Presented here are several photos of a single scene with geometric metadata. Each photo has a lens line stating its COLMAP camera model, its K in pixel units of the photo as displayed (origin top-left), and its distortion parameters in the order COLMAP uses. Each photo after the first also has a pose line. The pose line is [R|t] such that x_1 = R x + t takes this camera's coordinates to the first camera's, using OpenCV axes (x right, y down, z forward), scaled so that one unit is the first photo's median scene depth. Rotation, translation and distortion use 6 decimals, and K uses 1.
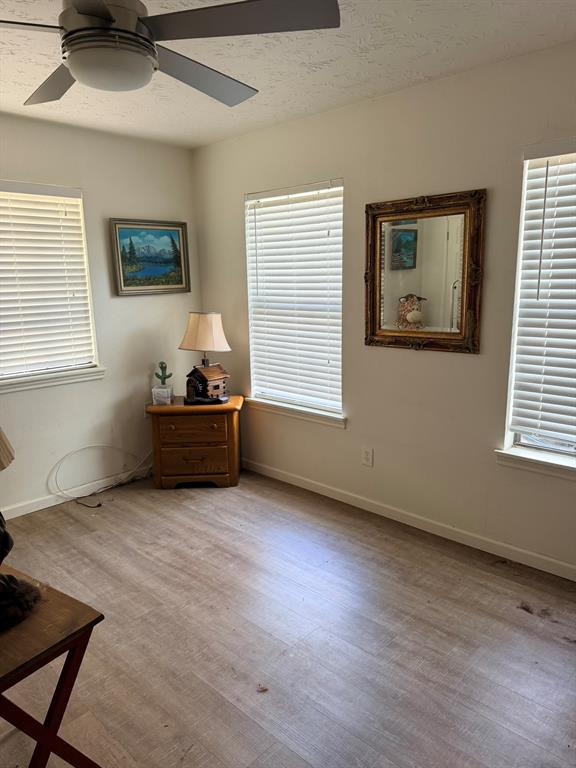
lens RADIAL K [[539.0, 0, 290.1], [0, 539.0, 384.7], [0, 0, 1]] dist [0.058155, -0.075300]
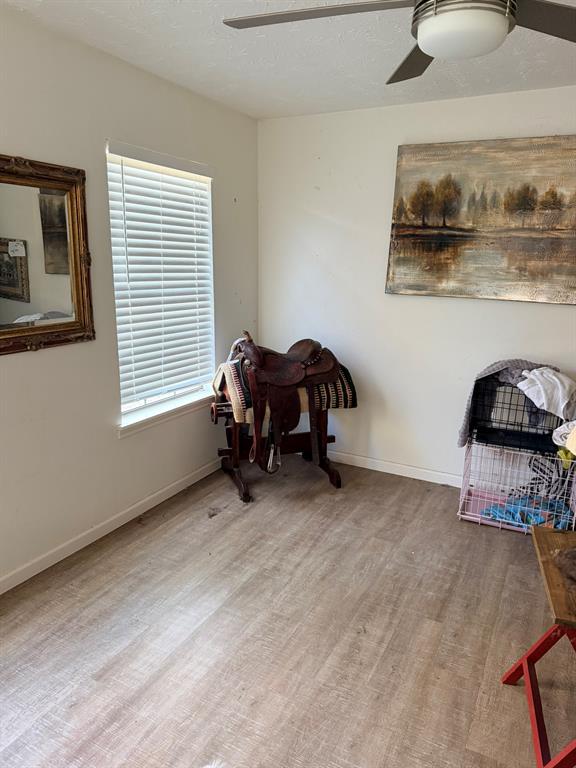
lens RADIAL K [[539.0, 0, 290.1], [0, 539.0, 384.7], [0, 0, 1]] dist [0.058155, -0.075300]
pose [[-0.277497, -0.198098, 0.940081, -0.792873], [0.181199, 0.950157, 0.253708, -0.189830], [-0.943484, 0.240745, -0.227771, 1.047301]]
